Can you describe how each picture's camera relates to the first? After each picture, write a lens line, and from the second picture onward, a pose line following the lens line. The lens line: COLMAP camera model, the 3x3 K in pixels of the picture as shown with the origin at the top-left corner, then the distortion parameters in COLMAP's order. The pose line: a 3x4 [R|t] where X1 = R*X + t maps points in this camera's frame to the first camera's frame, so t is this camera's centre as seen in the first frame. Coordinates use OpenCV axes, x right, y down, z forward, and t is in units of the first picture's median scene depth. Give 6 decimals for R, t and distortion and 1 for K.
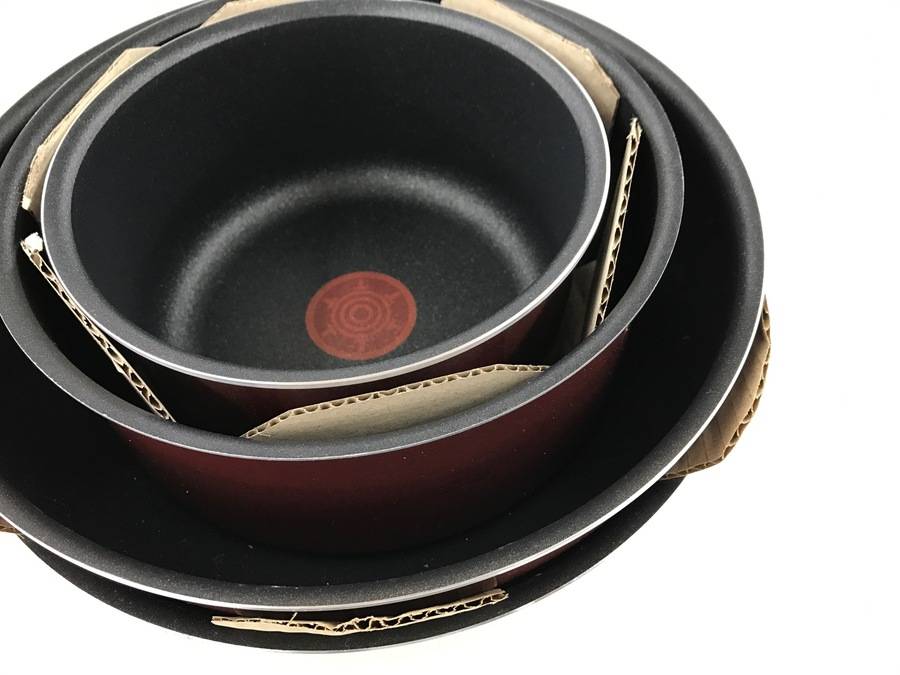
lens RADIAL K [[774.6, 0, 450.0], [0, 774.6, 337.5], [0, 0, 1]] dist [-0.006001, -0.016191]
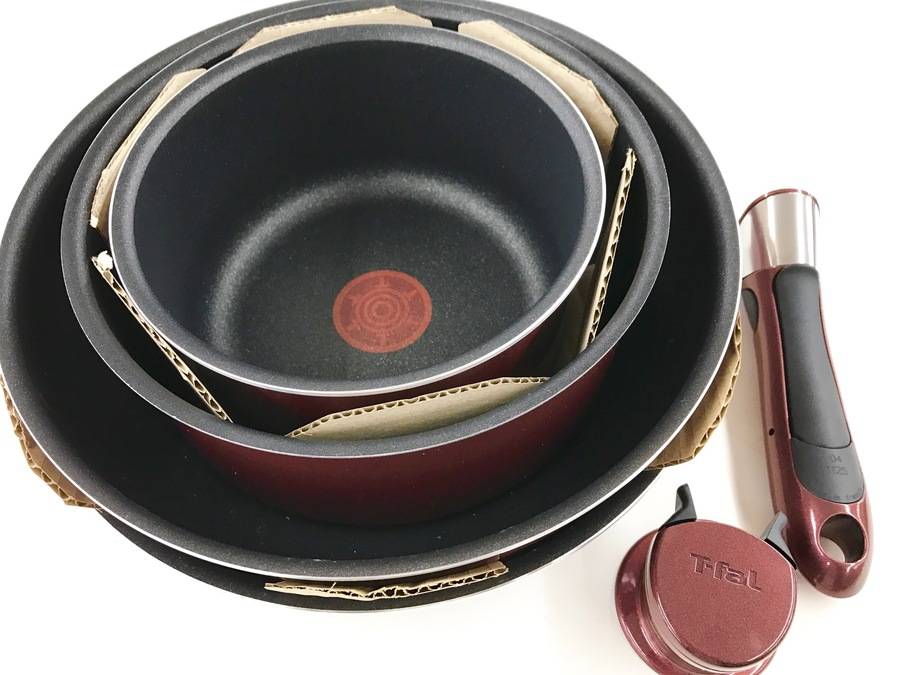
lens RADIAL K [[774.6, 0, 450.0], [0, 774.6, 337.5], [0, 0, 1]] dist [-0.006001, -0.016191]
pose [[0.999842, 0.014834, -0.009765, -0.007892], [-0.014158, 0.997721, 0.065976, -0.088829], [0.010721, -0.065827, 0.997773, -0.152753]]
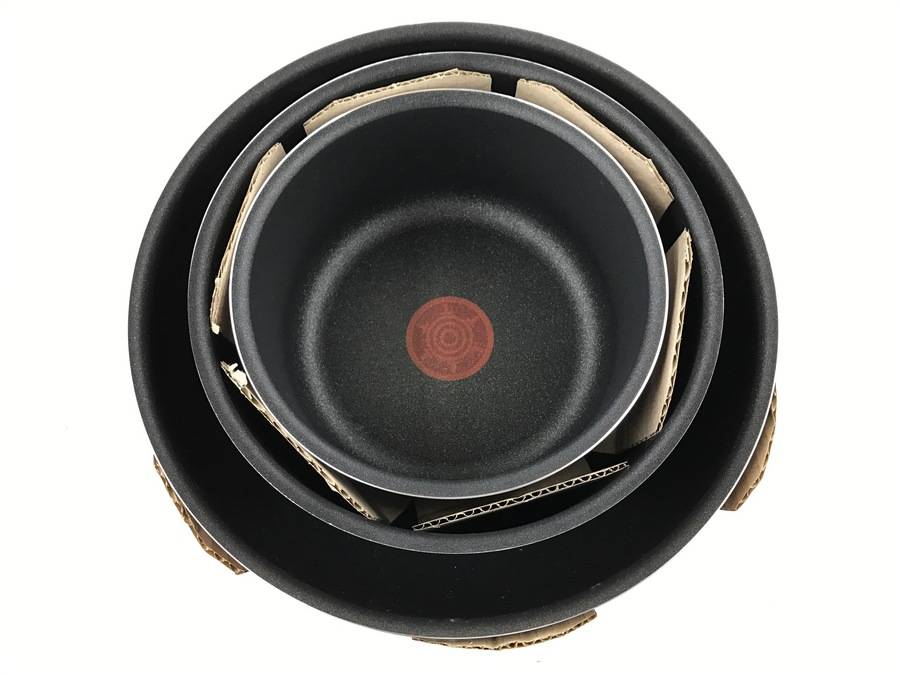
lens RADIAL K [[784.4, 0, 443.3], [0, 784.4, 336.0], [0, 0, 1]] dist [0.001706, -0.003143]
pose [[0.999044, -0.033935, 0.027546, -0.214836], [0.023082, 0.944817, 0.326786, -0.602005], [-0.037115, -0.325838, 0.944697, -0.261704]]
